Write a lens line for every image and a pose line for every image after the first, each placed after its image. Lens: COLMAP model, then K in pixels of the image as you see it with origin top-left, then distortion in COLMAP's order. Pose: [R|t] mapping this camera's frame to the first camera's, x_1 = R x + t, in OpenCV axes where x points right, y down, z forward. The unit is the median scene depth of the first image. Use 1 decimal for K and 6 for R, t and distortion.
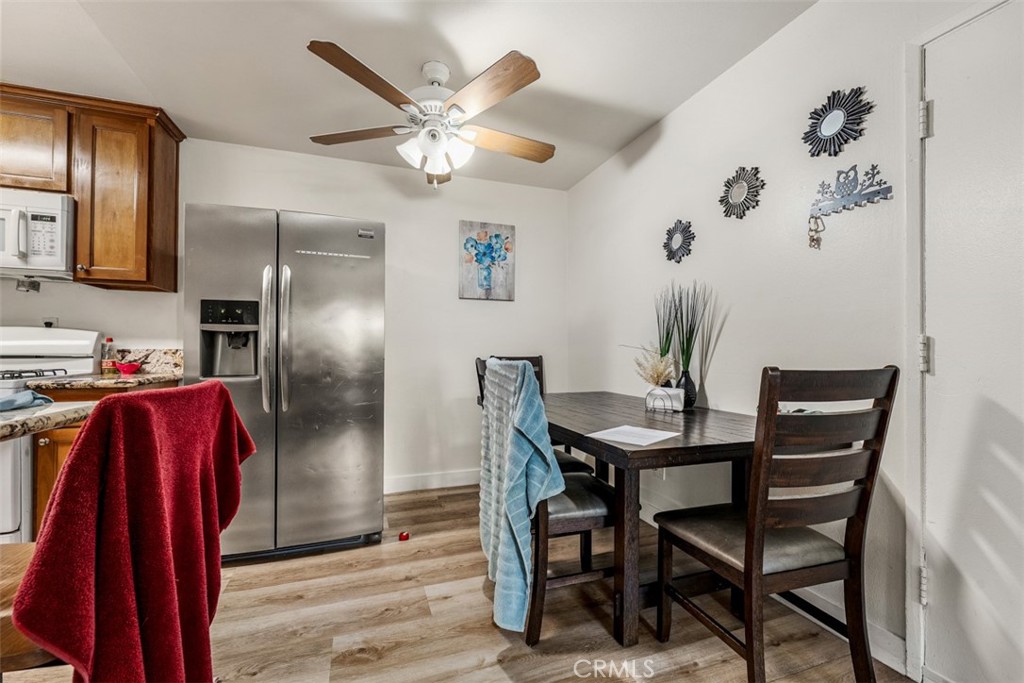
lens RADIAL K [[418.9, 0, 511.1], [0, 418.9, 345.5], [0, 0, 1]] dist [0.000202, -0.000218]
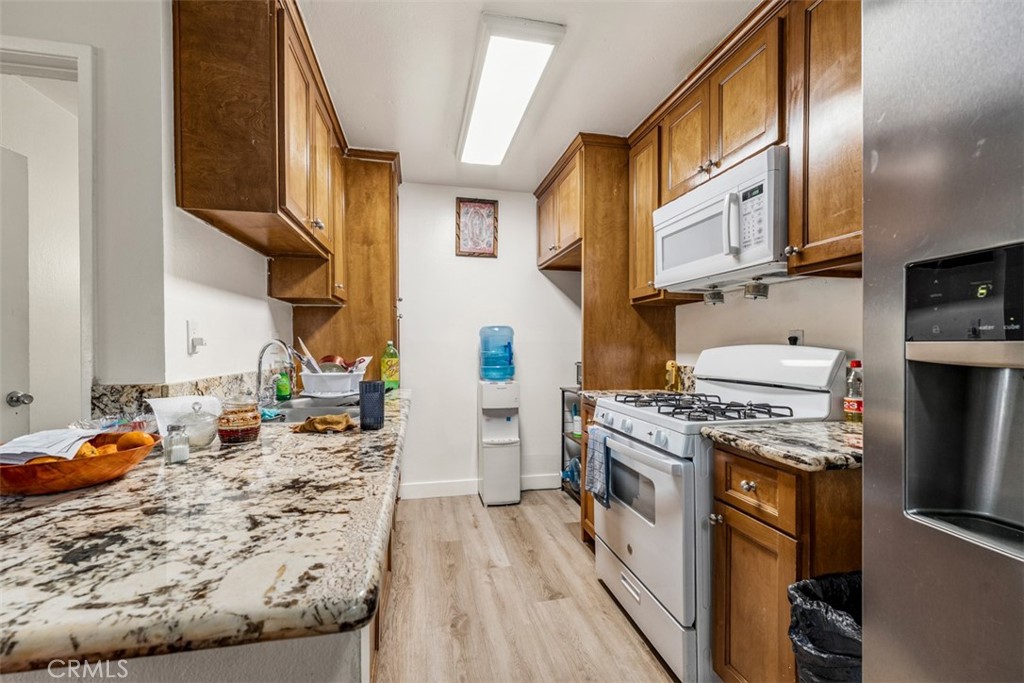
lens RADIAL K [[424.3, 0, 506.8], [0, 424.3, 348.0], [0, 0, 1]] dist [-0.000952, -0.000306]
pose [[-0.130953, 0.000876, -0.991388, -0.347602], [0.008688, 0.999962, -0.000264, -0.044731], [0.991351, -0.008648, -0.130955, 0.673850]]
